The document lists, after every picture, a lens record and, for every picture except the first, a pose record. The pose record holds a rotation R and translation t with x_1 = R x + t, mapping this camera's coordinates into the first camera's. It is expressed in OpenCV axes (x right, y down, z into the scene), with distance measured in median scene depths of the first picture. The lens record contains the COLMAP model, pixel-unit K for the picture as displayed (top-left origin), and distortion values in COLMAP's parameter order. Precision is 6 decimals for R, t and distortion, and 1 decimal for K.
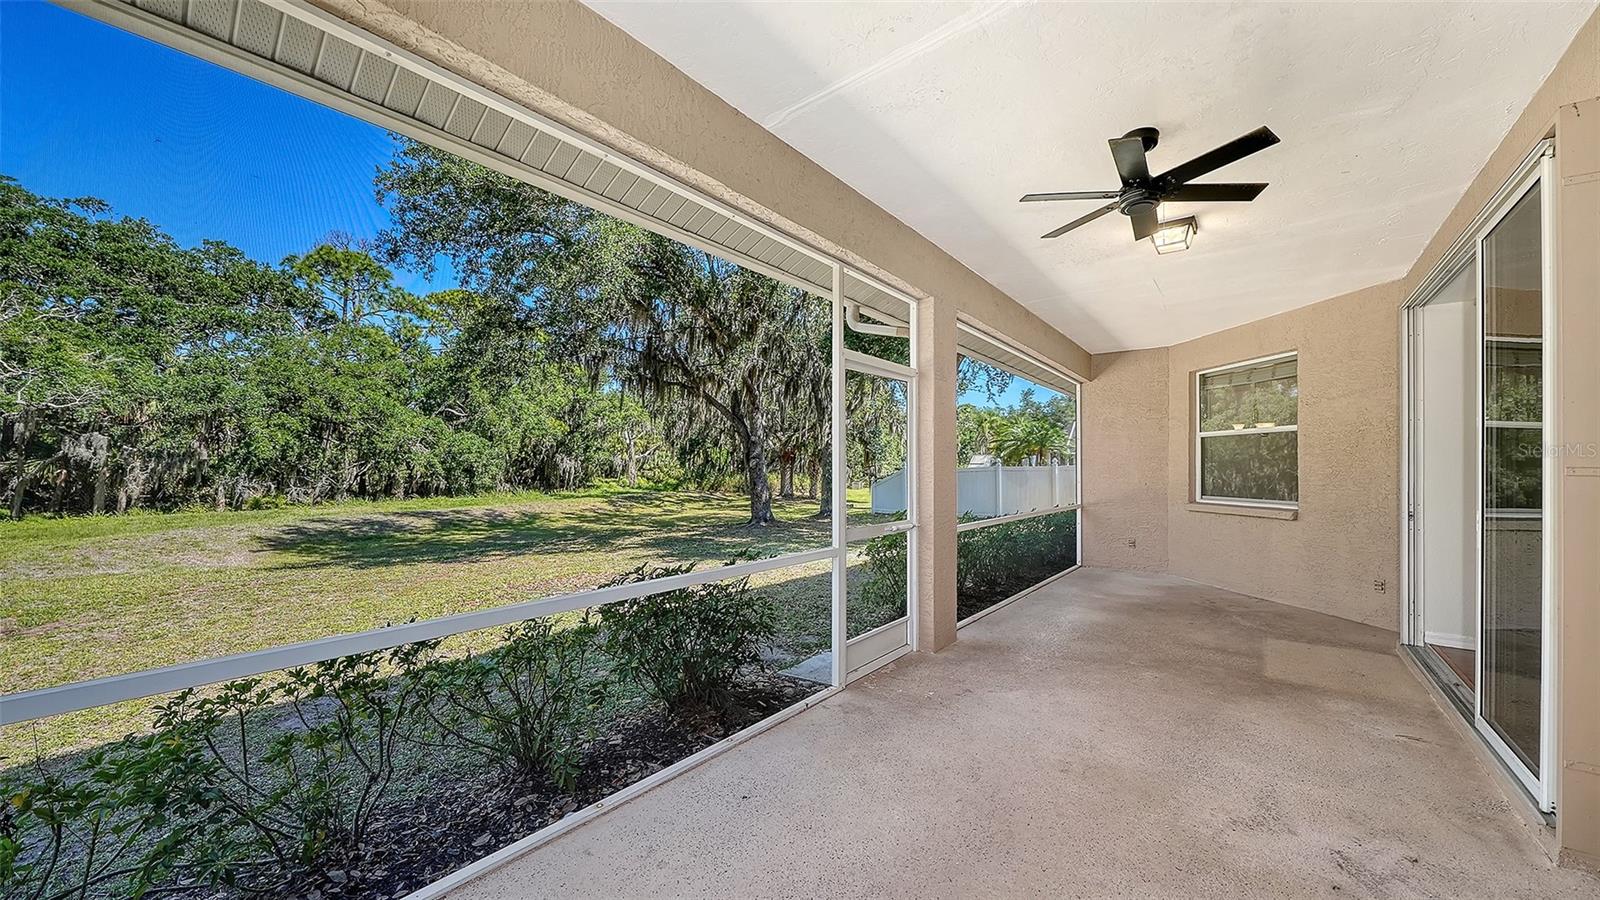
lens RADIAL K [[563.4, 0, 799.2], [0, 563.4, 461.2], [0, 0, 1]] dist [-0.000750, -0.000964]
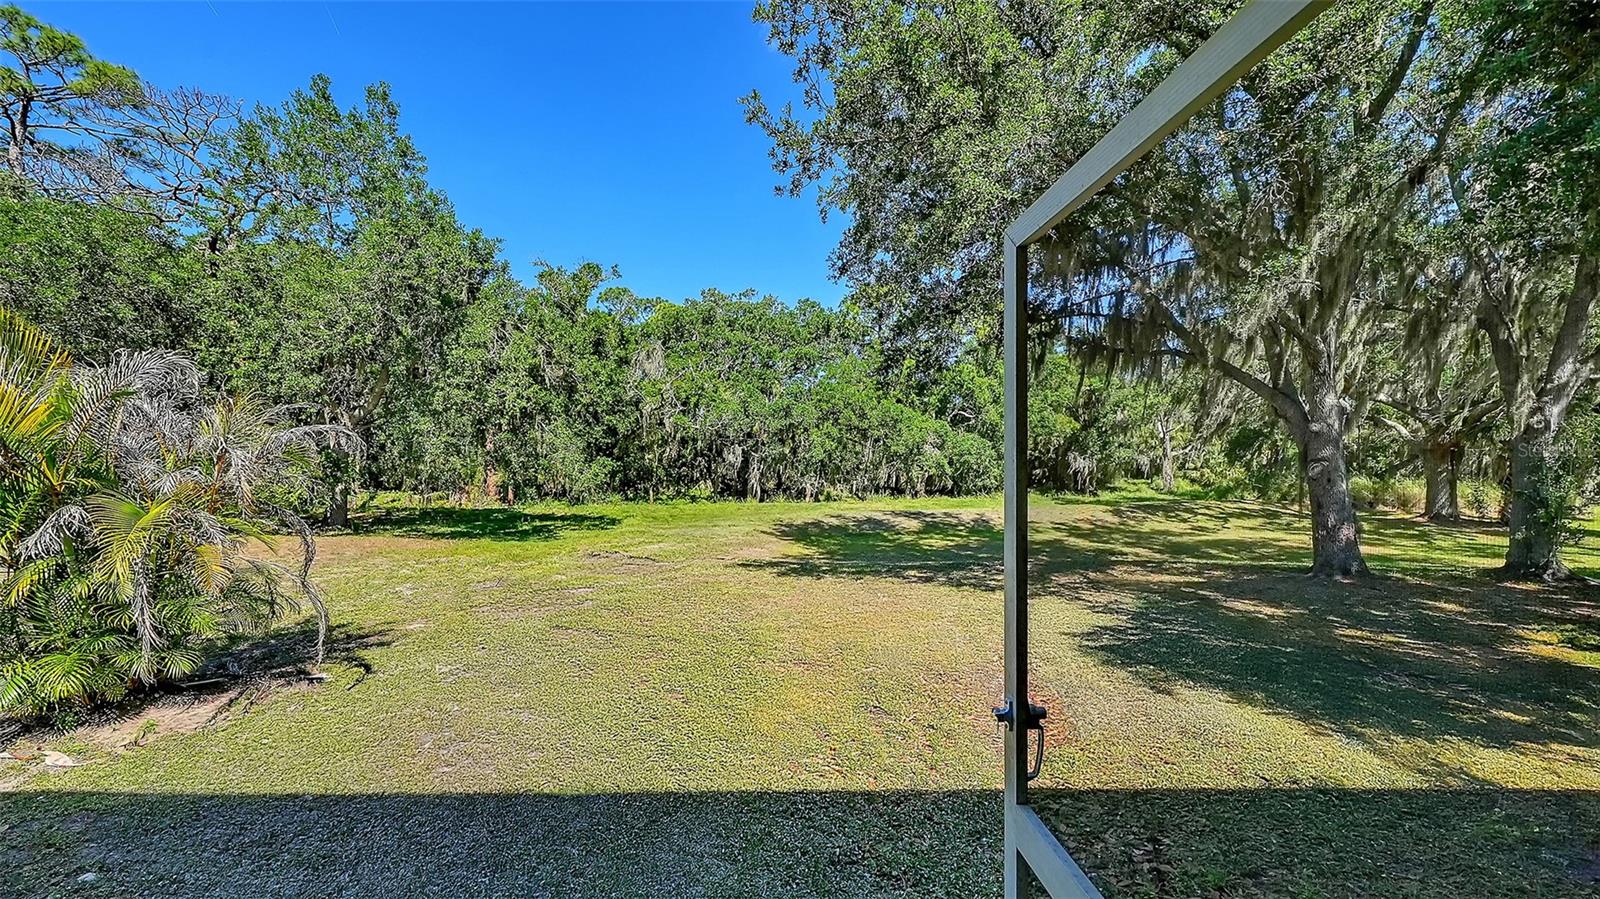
lens RADIAL K [[563.4, 0, 807.9], [0, 563.4, 457.1], [0, 0, 1]] dist [-0.000750, -0.000964]
pose [[0.629402, -0.008843, -0.777030, 0.031726], [0.008486, 0.999954, -0.004506, -0.009923], [0.777034, -0.003758, 0.629448, 0.191216]]
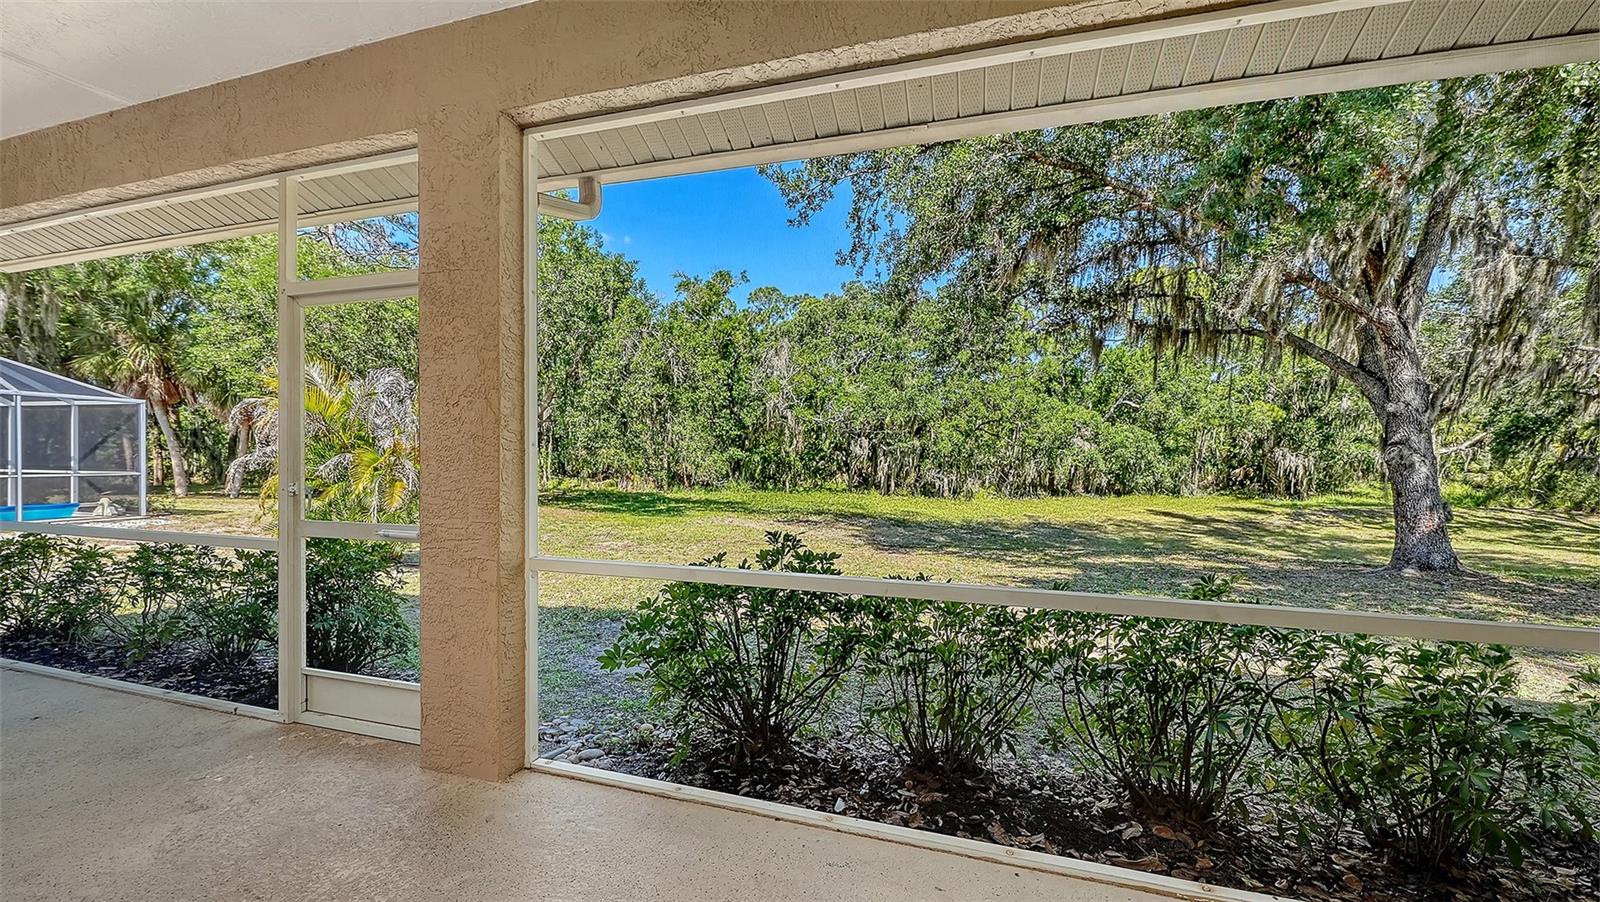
lens RADIAL K [[611.2, 0, 813.9], [0, 611.2, 458.6], [0, 0, 1]] dist [0.001559, -0.000628]
pose [[0.379345, -0.000527, -0.925255, 0.200851], [-0.001192, 0.999999, -0.001058, 0.006332], [0.925255, 0.001504, 0.379344, 0.241451]]
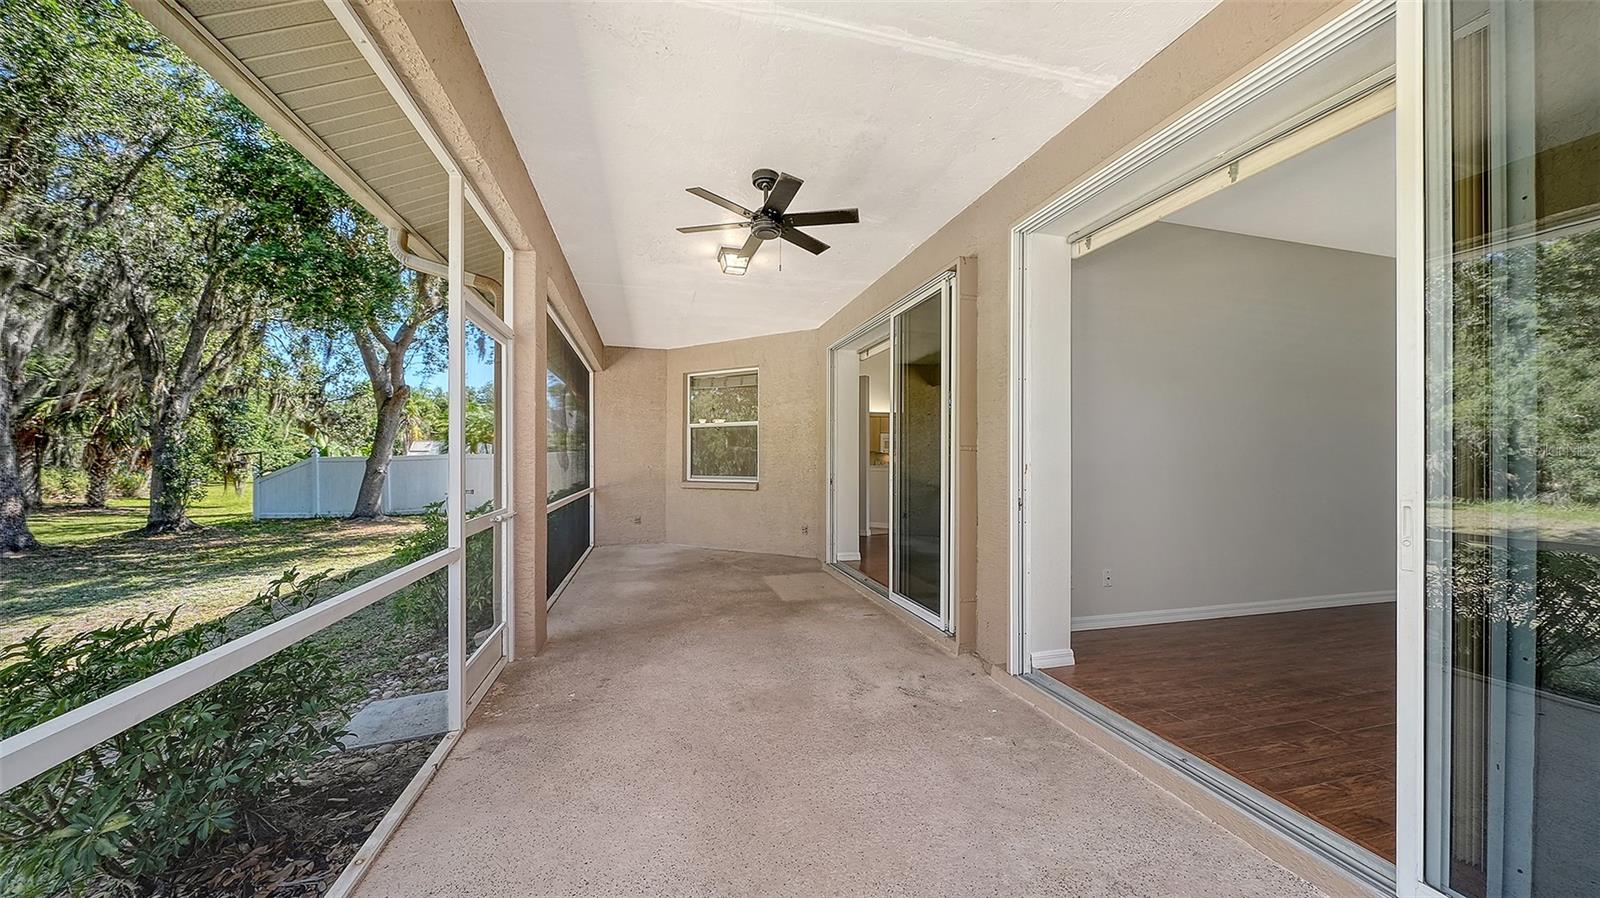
lens RADIAL K [[563.4, 0, 808.9], [0, 563.4, 449.4], [0, 0, 1]] dist [-0.000750, -0.000964]
pose [[0.575752, 0.009646, 0.817568, -0.051749], [-0.006656, 0.999953, -0.007111, 0.004386], [-0.817598, -0.001348, 0.575789, 0.031917]]
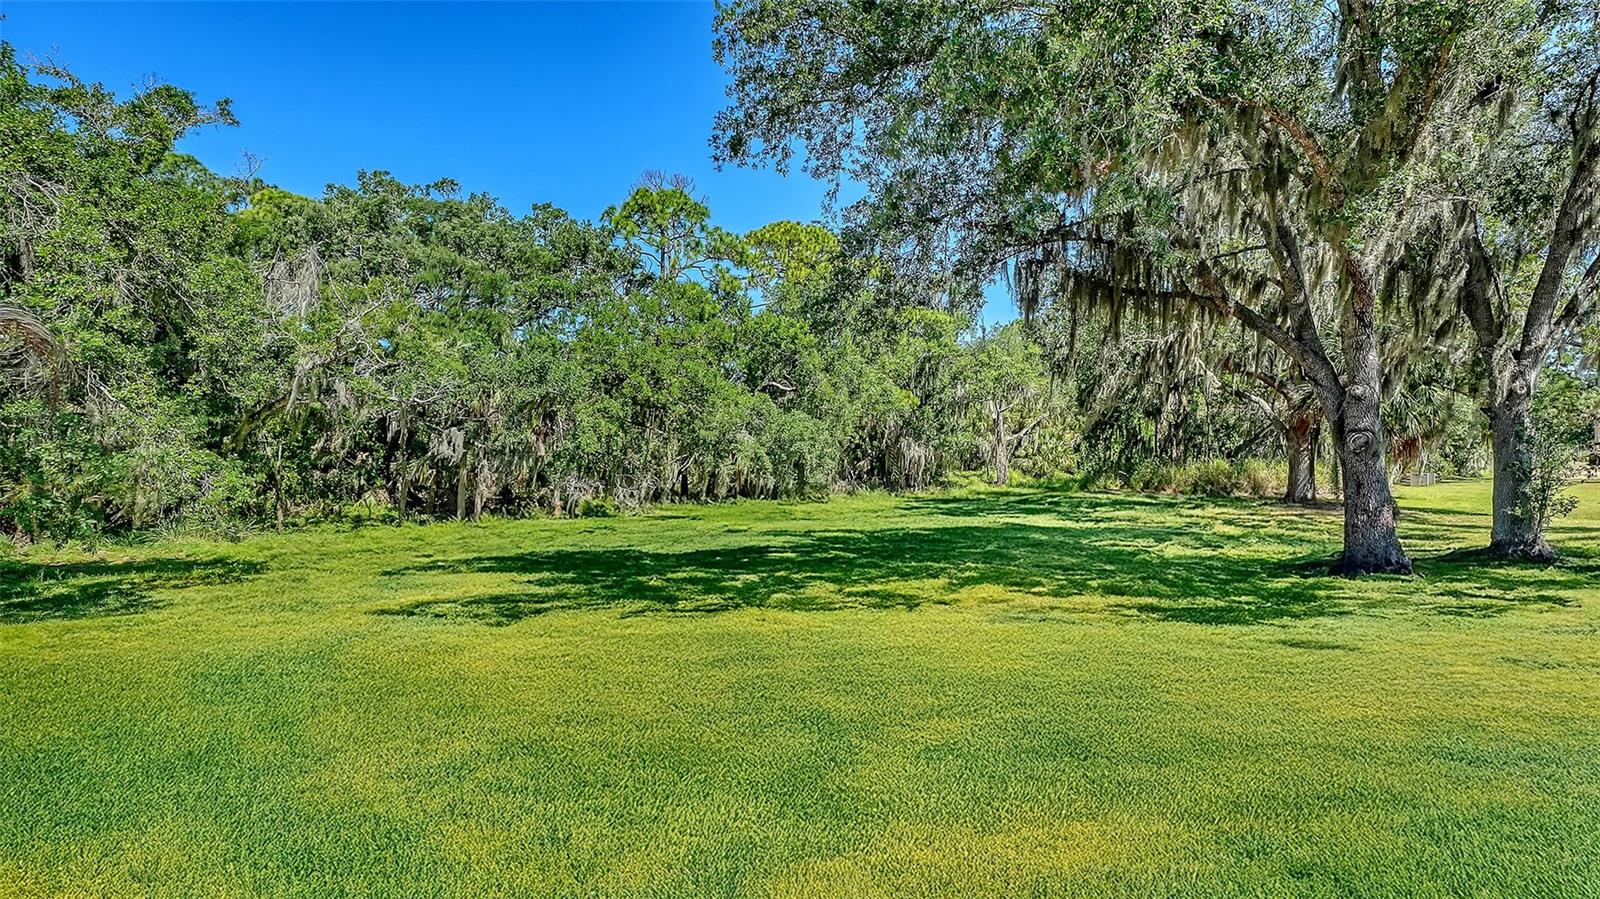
lens RADIAL K [[792.7, 0, 783.9], [0, 792.7, 456.9], [0, 0, 1]] dist [0.000612, 0.000958]
pose [[0.868052, -0.018568, -0.496127, -0.141067], [0.026302, 0.999617, 0.008608, -0.002672], [0.495777, -0.020522, 0.868207, 0.139352]]
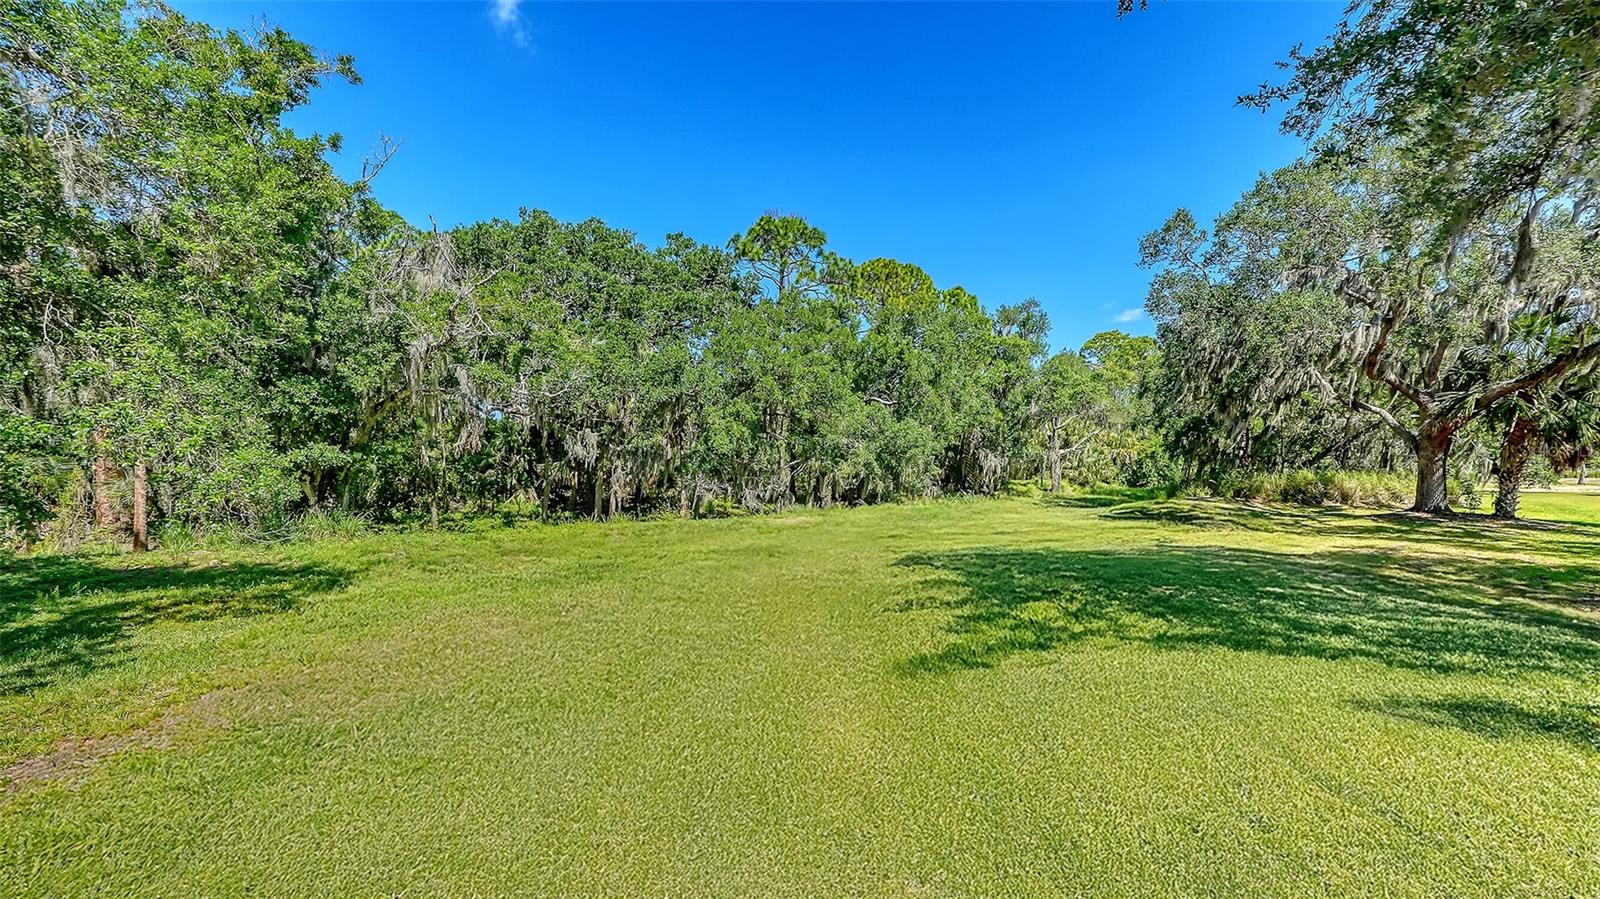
lens RADIAL K [[557.3, 0, 790.2], [0, 557.3, 455.2], [0, 0, 1]] dist [-0.025192, 0.000151]
pose [[0.825903, -0.024342, -0.563287, -0.438490], [0.016461, 0.999683, -0.019065, 0.012829], [0.563572, 0.006474, 0.826041, 0.408437]]
